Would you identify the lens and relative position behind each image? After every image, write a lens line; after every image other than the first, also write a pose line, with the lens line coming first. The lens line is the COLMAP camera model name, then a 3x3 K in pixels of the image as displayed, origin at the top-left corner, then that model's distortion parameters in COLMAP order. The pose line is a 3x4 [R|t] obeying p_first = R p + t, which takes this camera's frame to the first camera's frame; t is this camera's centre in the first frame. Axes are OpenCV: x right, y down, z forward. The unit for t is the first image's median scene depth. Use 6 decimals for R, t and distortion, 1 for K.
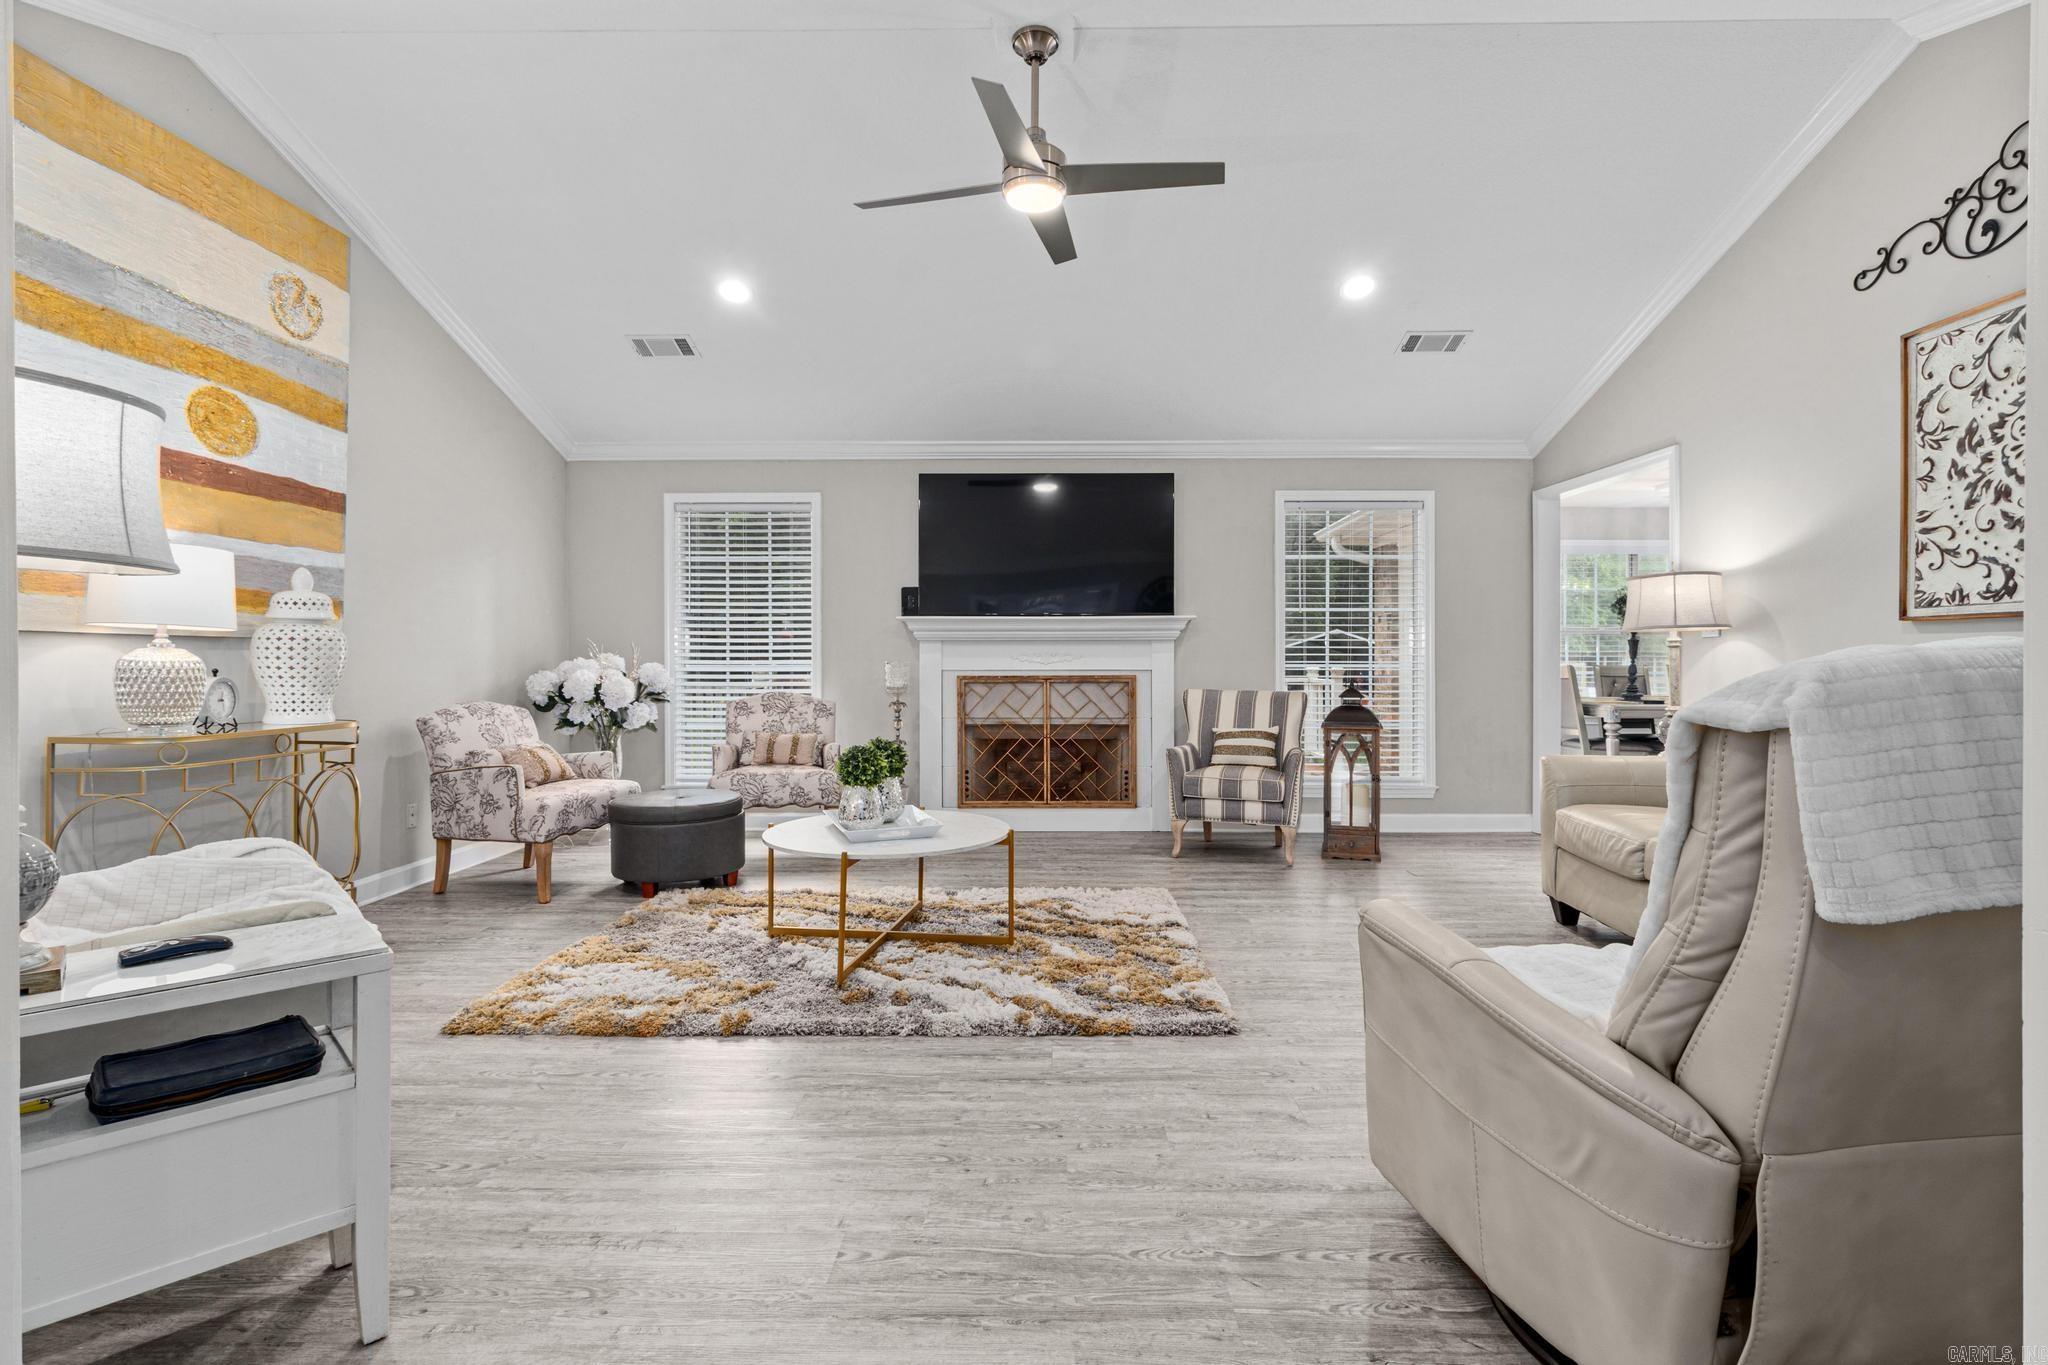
lens RADIAL K [[945.7, 0, 1031.7], [0, 945.7, 668.8], [0, 0, 1]] dist [0.001416, 0.001785]
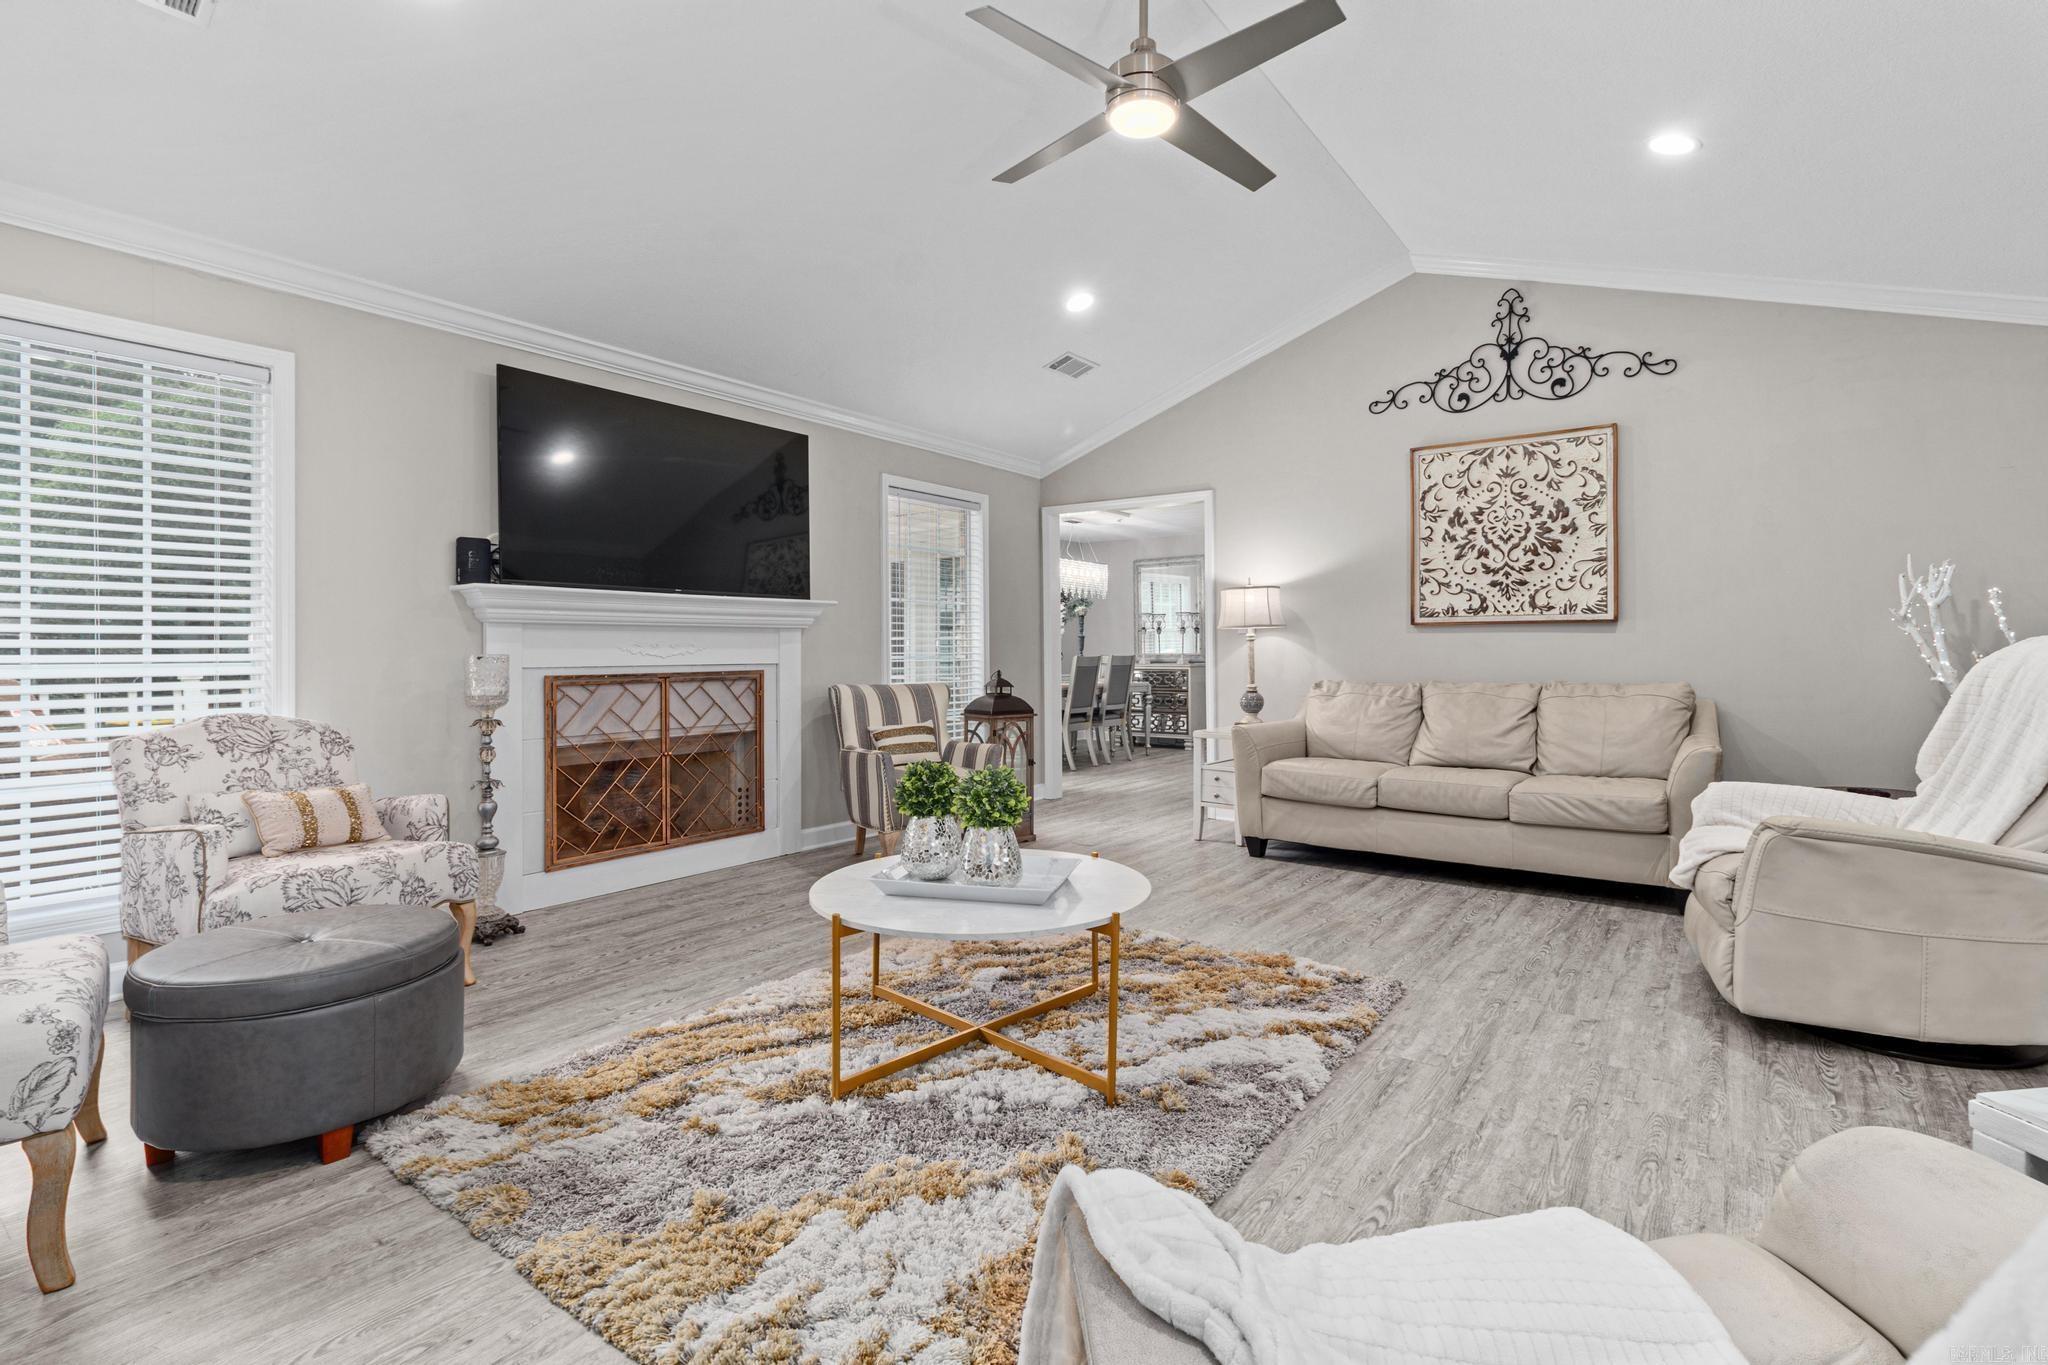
lens RADIAL K [[945.7, 0, 1052.0], [0, 945.7, 649.8], [0, 0, 1]] dist [0.001416, 0.001785]
pose [[0.583387, -0.001385, 0.812193, -0.496092], [0.011147, 0.999918, -0.006301, -0.003379], [-0.812118, 0.012729, 0.583355, 0.371171]]
